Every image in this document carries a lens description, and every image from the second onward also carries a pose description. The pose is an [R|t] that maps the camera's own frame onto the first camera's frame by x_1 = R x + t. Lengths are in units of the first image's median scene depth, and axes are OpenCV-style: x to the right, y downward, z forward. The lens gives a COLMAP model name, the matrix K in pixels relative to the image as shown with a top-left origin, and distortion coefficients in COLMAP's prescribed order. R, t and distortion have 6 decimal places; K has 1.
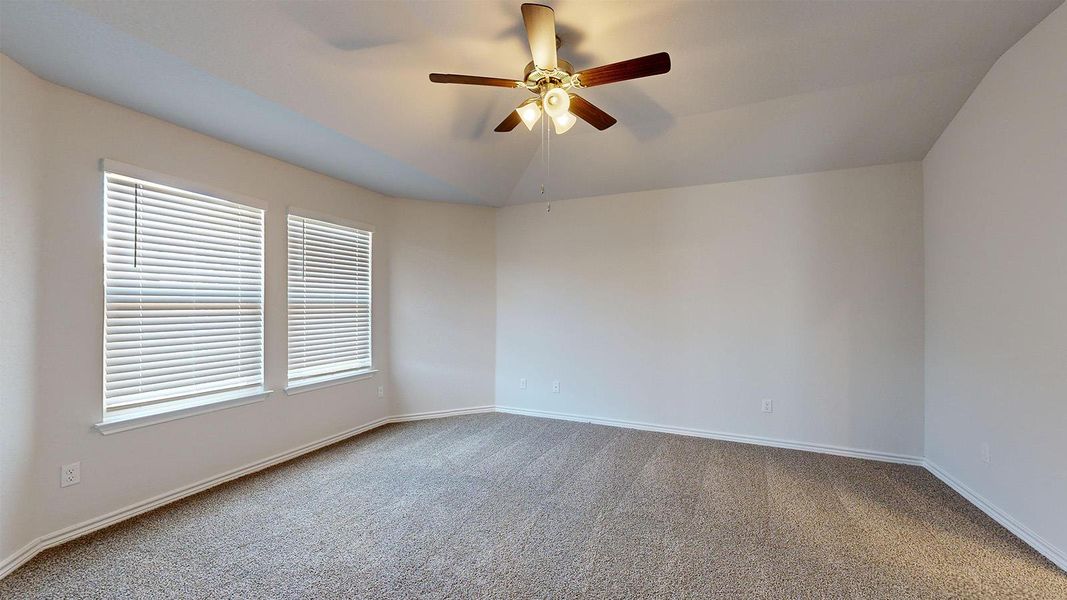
lens RADIAL K [[392.2, 0, 536.0], [0, 392.2, 303.3], [0, 0, 1]] dist [0.001277, -0.000116]
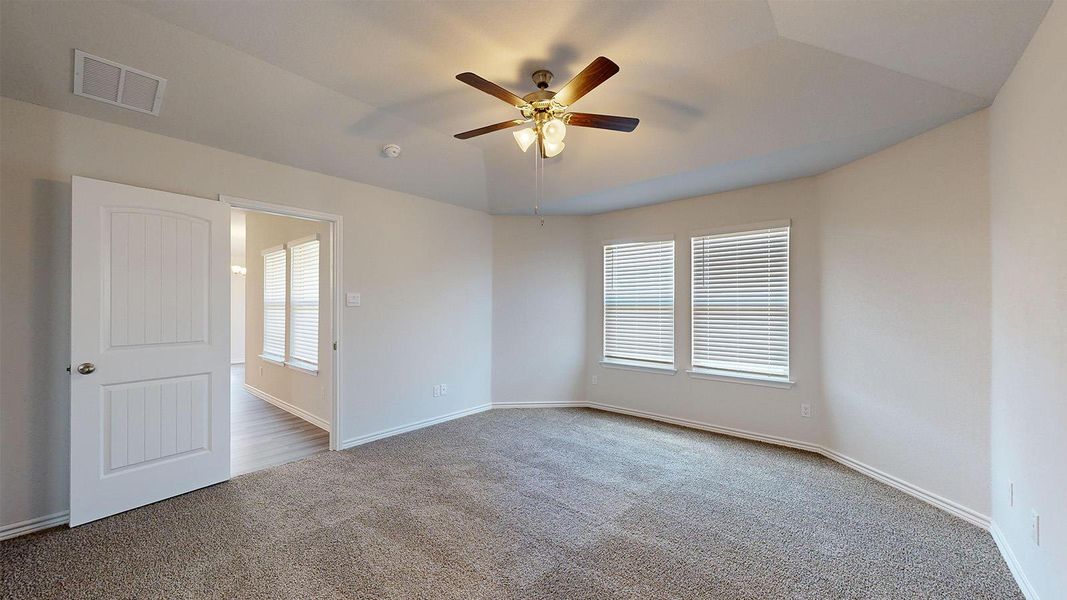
lens RADIAL K [[392.2, 0, 536.0], [0, 392.2, 303.3], [0, 0, 1]] dist [0.001277, -0.000116]
pose [[-0.294836, -0.005997, -0.955529, 0.693493], [0.006132, 0.999948, -0.008168, -0.002559], [0.955528, -0.008268, -0.294784, 0.814230]]
